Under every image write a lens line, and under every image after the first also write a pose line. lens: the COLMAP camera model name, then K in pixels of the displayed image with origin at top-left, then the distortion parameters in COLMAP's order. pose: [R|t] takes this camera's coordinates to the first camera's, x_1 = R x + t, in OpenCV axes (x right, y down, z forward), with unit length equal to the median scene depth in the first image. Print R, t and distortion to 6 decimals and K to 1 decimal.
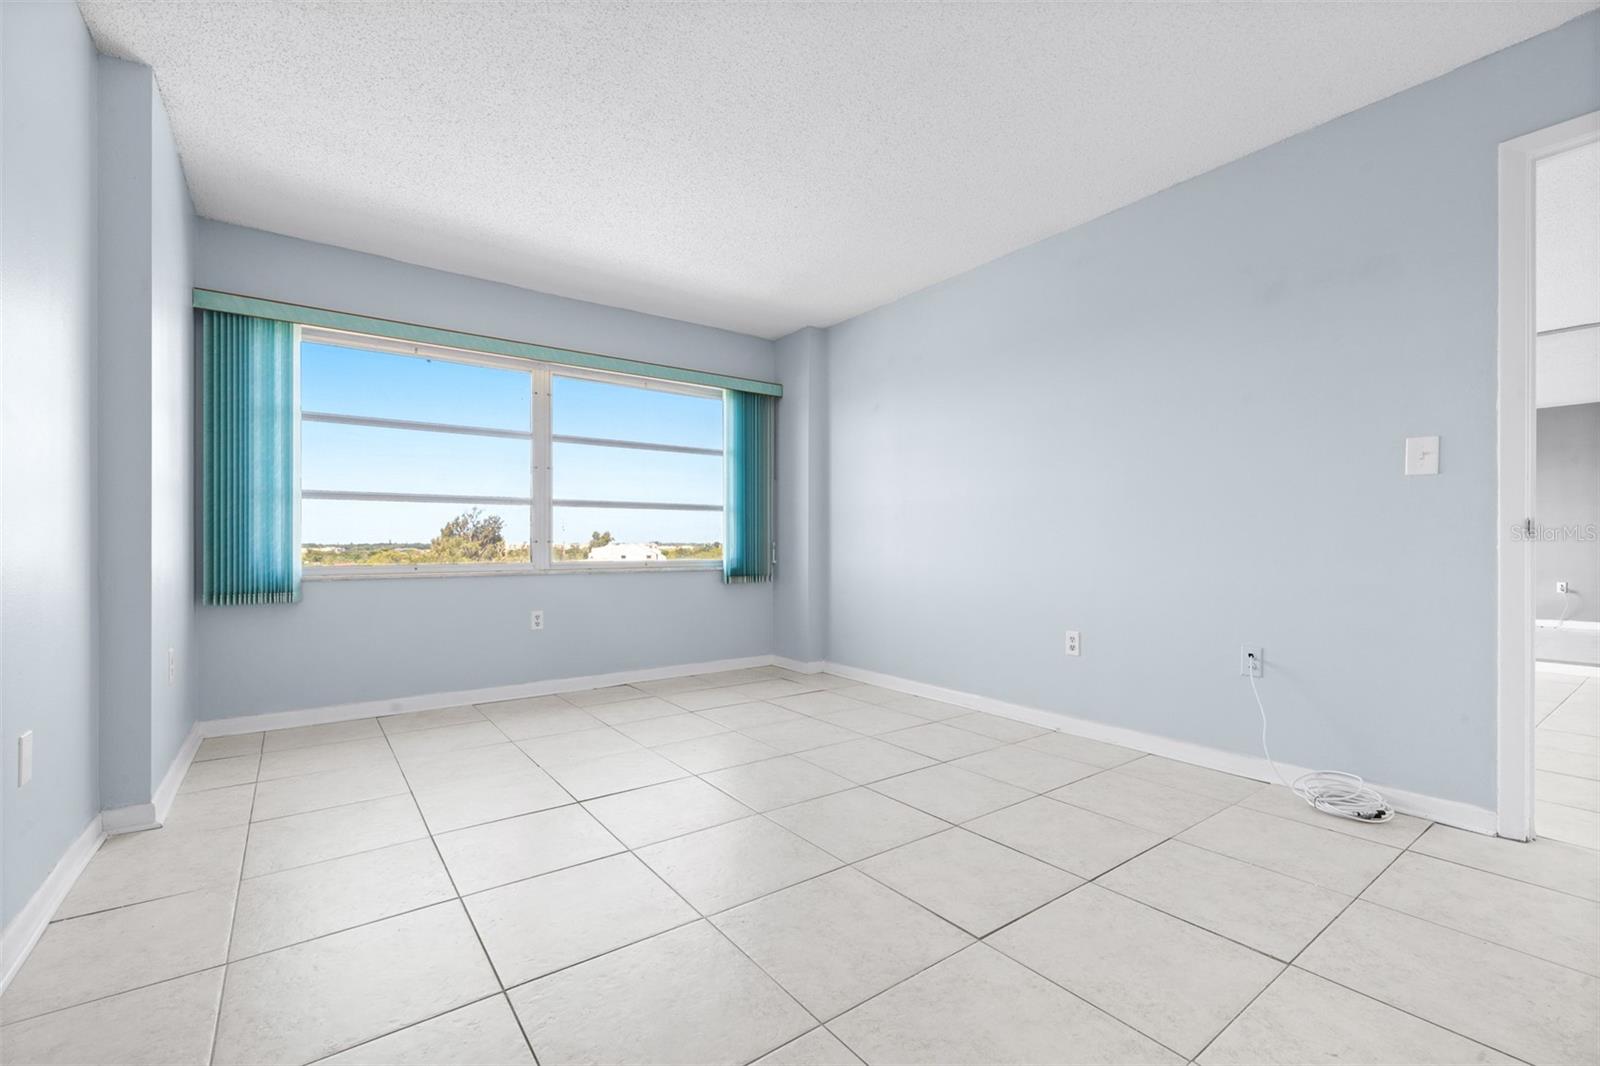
lens RADIAL K [[687.2, 0, 801.2], [0, 687.2, 537.7], [0, 0, 1]] dist [0.000807, -0.000183]
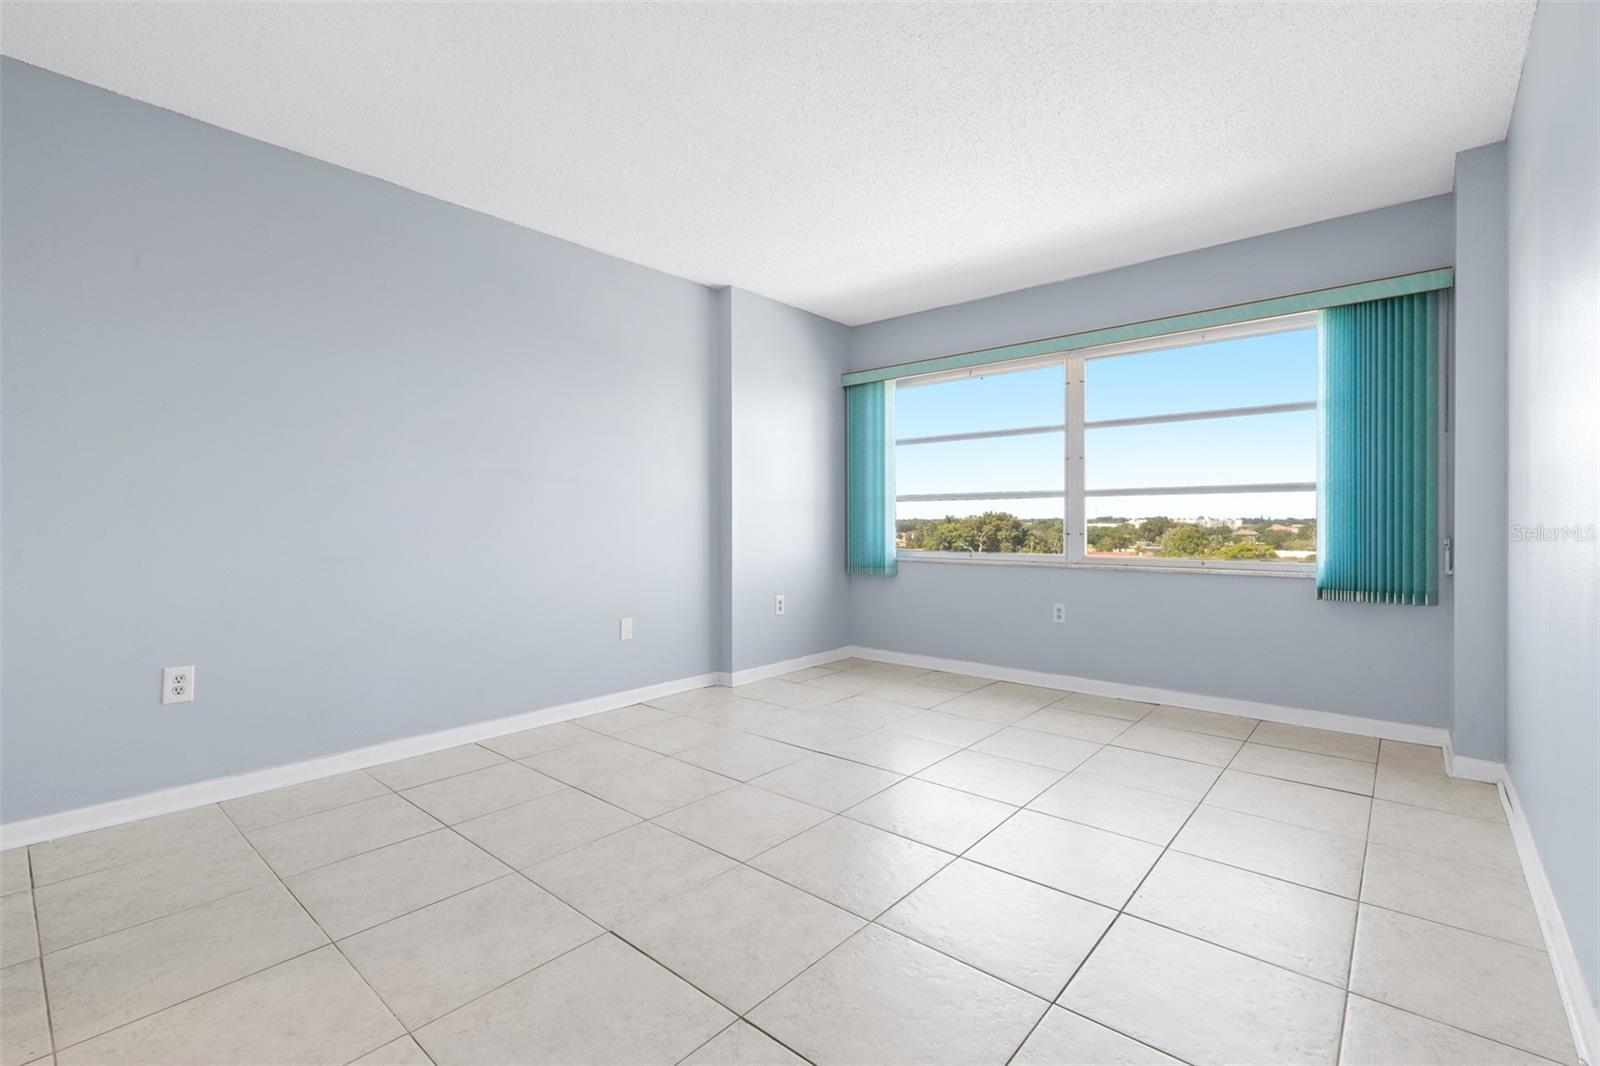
lens RADIAL K [[704.1, 0, 793.6], [0, 704.1, 530.0], [0, 0, 1]] dist [0.001296, -0.000303]
pose [[0.212859, 0.003180, -0.977078, 0.530023], [0.005812, 0.999973, 0.004521, -0.007227], [0.977066, -0.006641, 0.212835, 0.408574]]
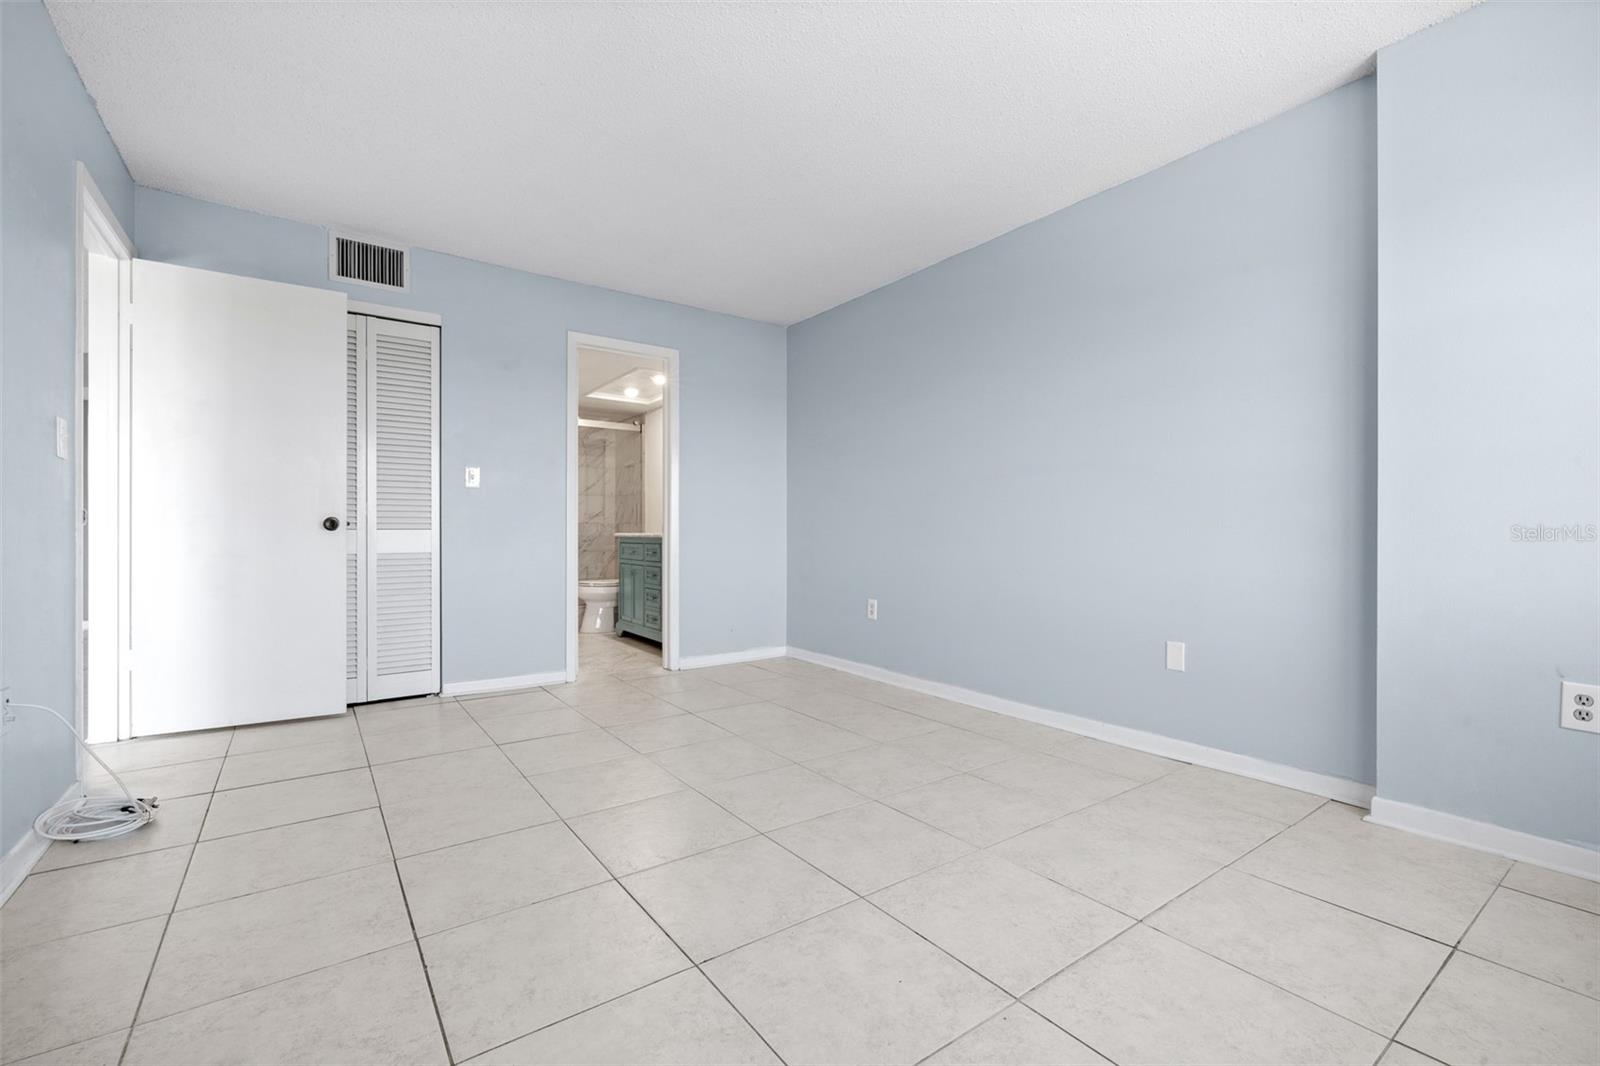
lens RADIAL K [[687.2, 0, 801.2], [0, 687.2, 537.7], [0, 0, 1]] dist [0.000807, -0.000183]
pose [[-0.999956, -0.004835, 0.008049, -0.053263], [-0.004762, 0.999948, 0.009024, 0.004475], [-0.008092, 0.008985, -0.999927, 1.067456]]
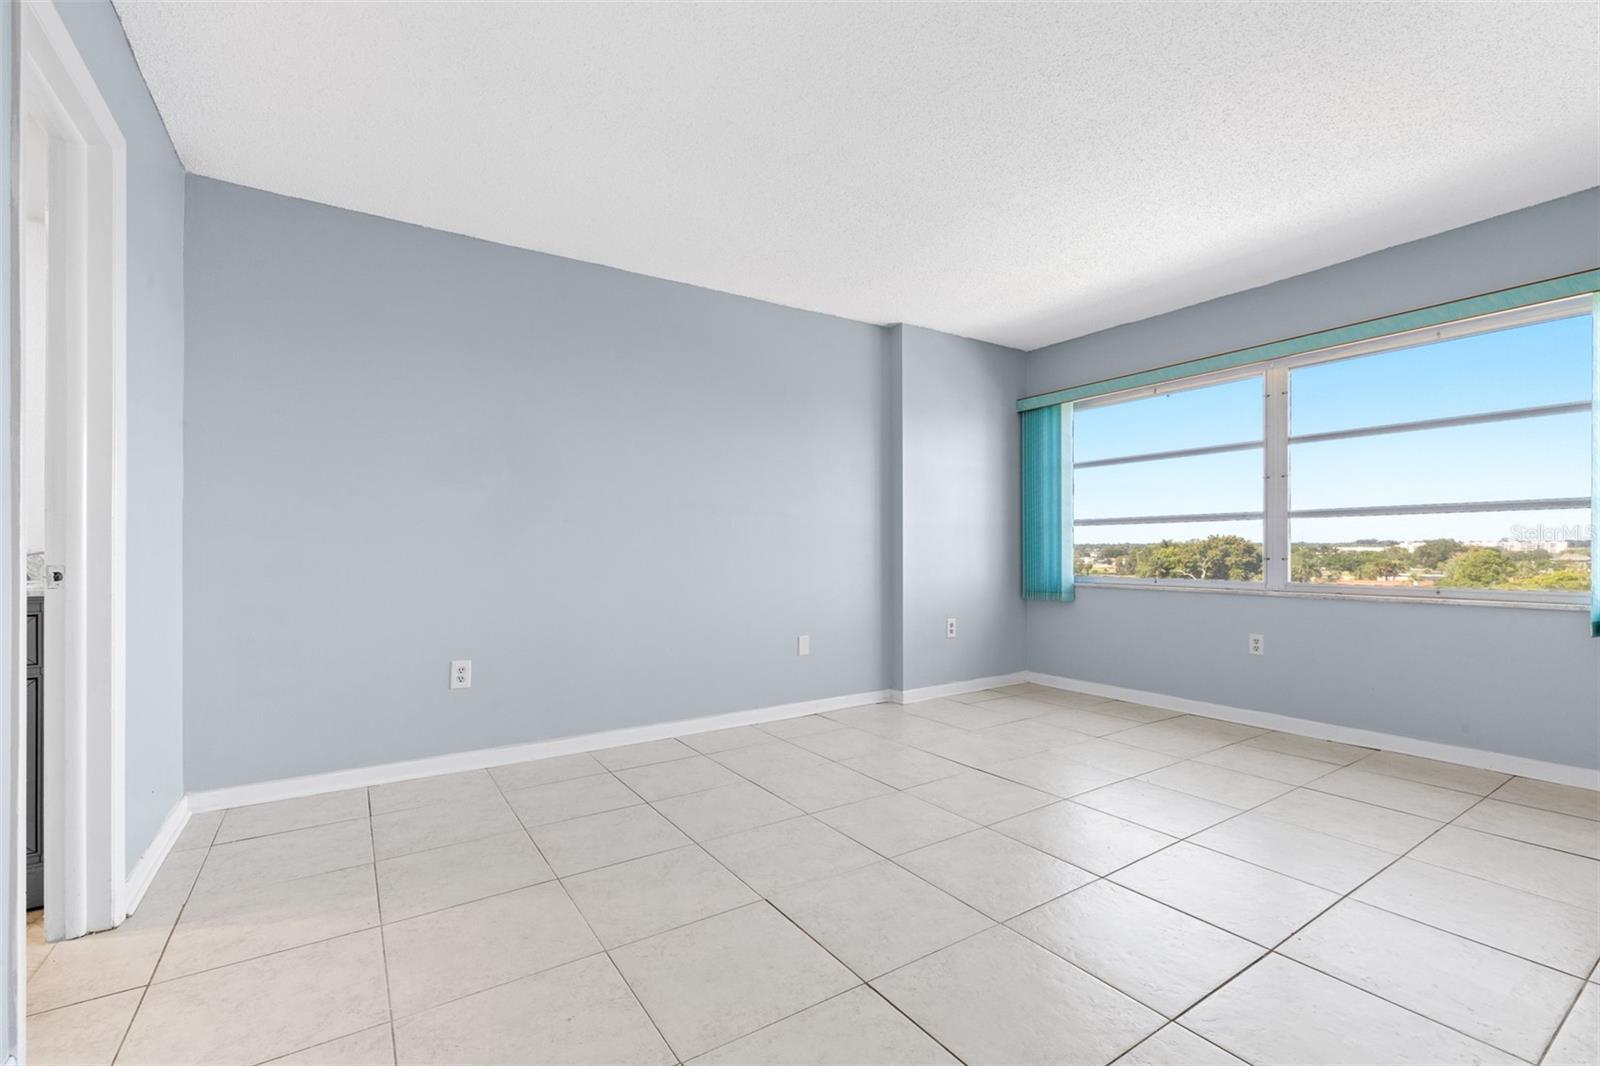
lens RADIAL K [[690.1, 0, 801.5], [0, 690.1, 552.6], [0, 0, 1]] dist [-0.000146, -0.000254]
pose [[-0.053883, -0.000932, -0.998547, 0.573457], [0.008026, 0.999967, -0.001367, -0.006746], [0.998515, -0.008088, -0.053873, 0.441407]]
